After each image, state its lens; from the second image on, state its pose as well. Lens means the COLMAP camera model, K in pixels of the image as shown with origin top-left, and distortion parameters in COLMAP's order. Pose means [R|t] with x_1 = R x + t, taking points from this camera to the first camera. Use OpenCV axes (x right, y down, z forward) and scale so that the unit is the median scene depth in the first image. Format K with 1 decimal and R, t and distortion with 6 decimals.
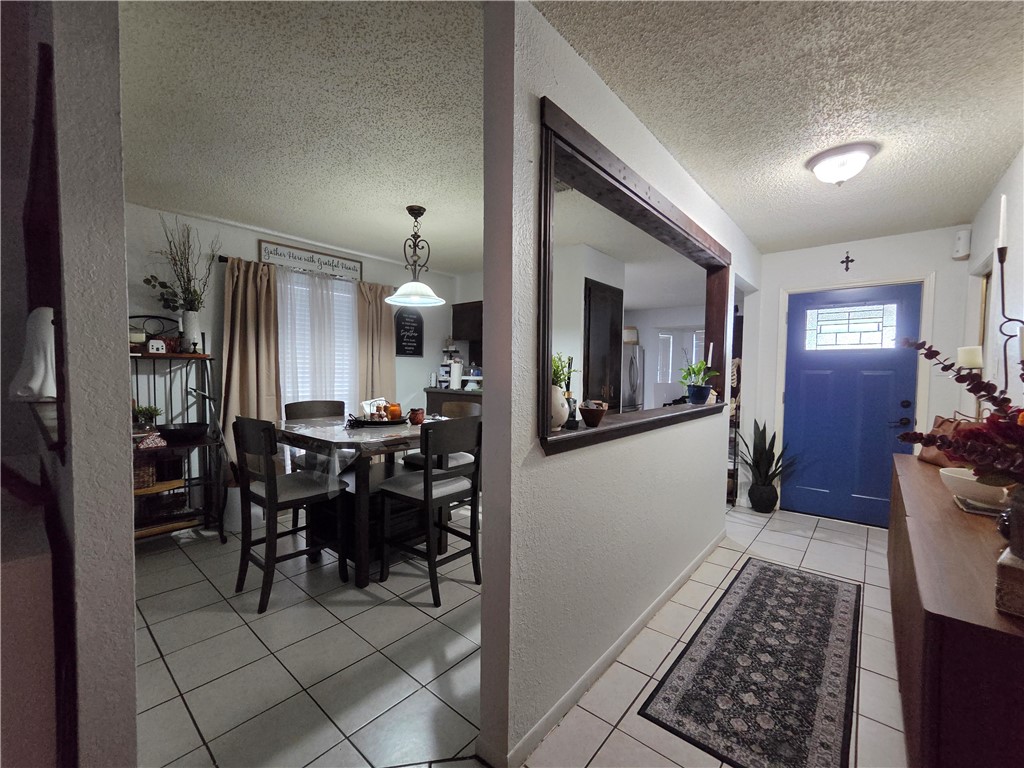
lens RADIAL K [[423.7, 0, 508.9], [0, 423.7, 387.6], [0, 0, 1]] dist [-0.005017, 0.000765]
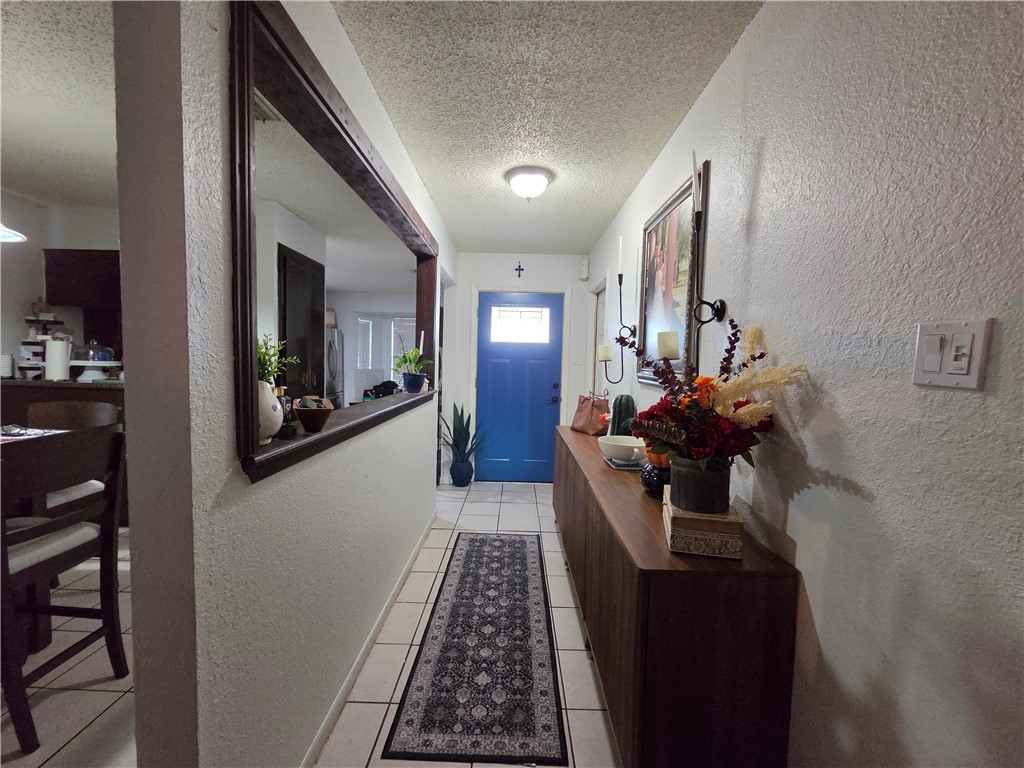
lens RADIAL K [[423.7, 0, 508.9], [0, 423.7, 387.6], [0, 0, 1]] dist [-0.005017, 0.000765]
pose [[0.768586, -0.029469, 0.639067, -0.015071], [0.006752, 0.999257, 0.037958, -0.010451], [-0.639711, -0.024859, 0.768214, 0.119228]]
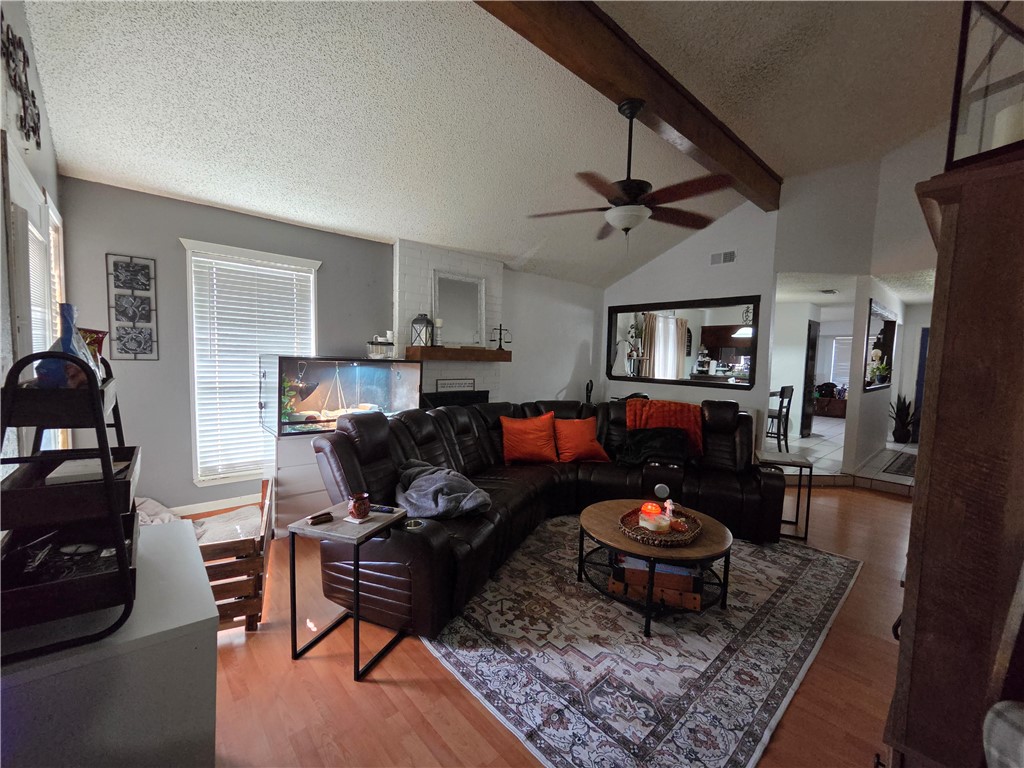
lens RADIAL K [[423.7, 0, 508.9], [0, 423.7, 387.6], [0, 0, 1]] dist [-0.005017, 0.000765]
pose [[0.991785, 0.019844, -0.126371, -1.496401], [-0.016729, 0.999531, 0.025665, 0.048897], [0.126821, -0.023340, 0.991651, -1.795691]]
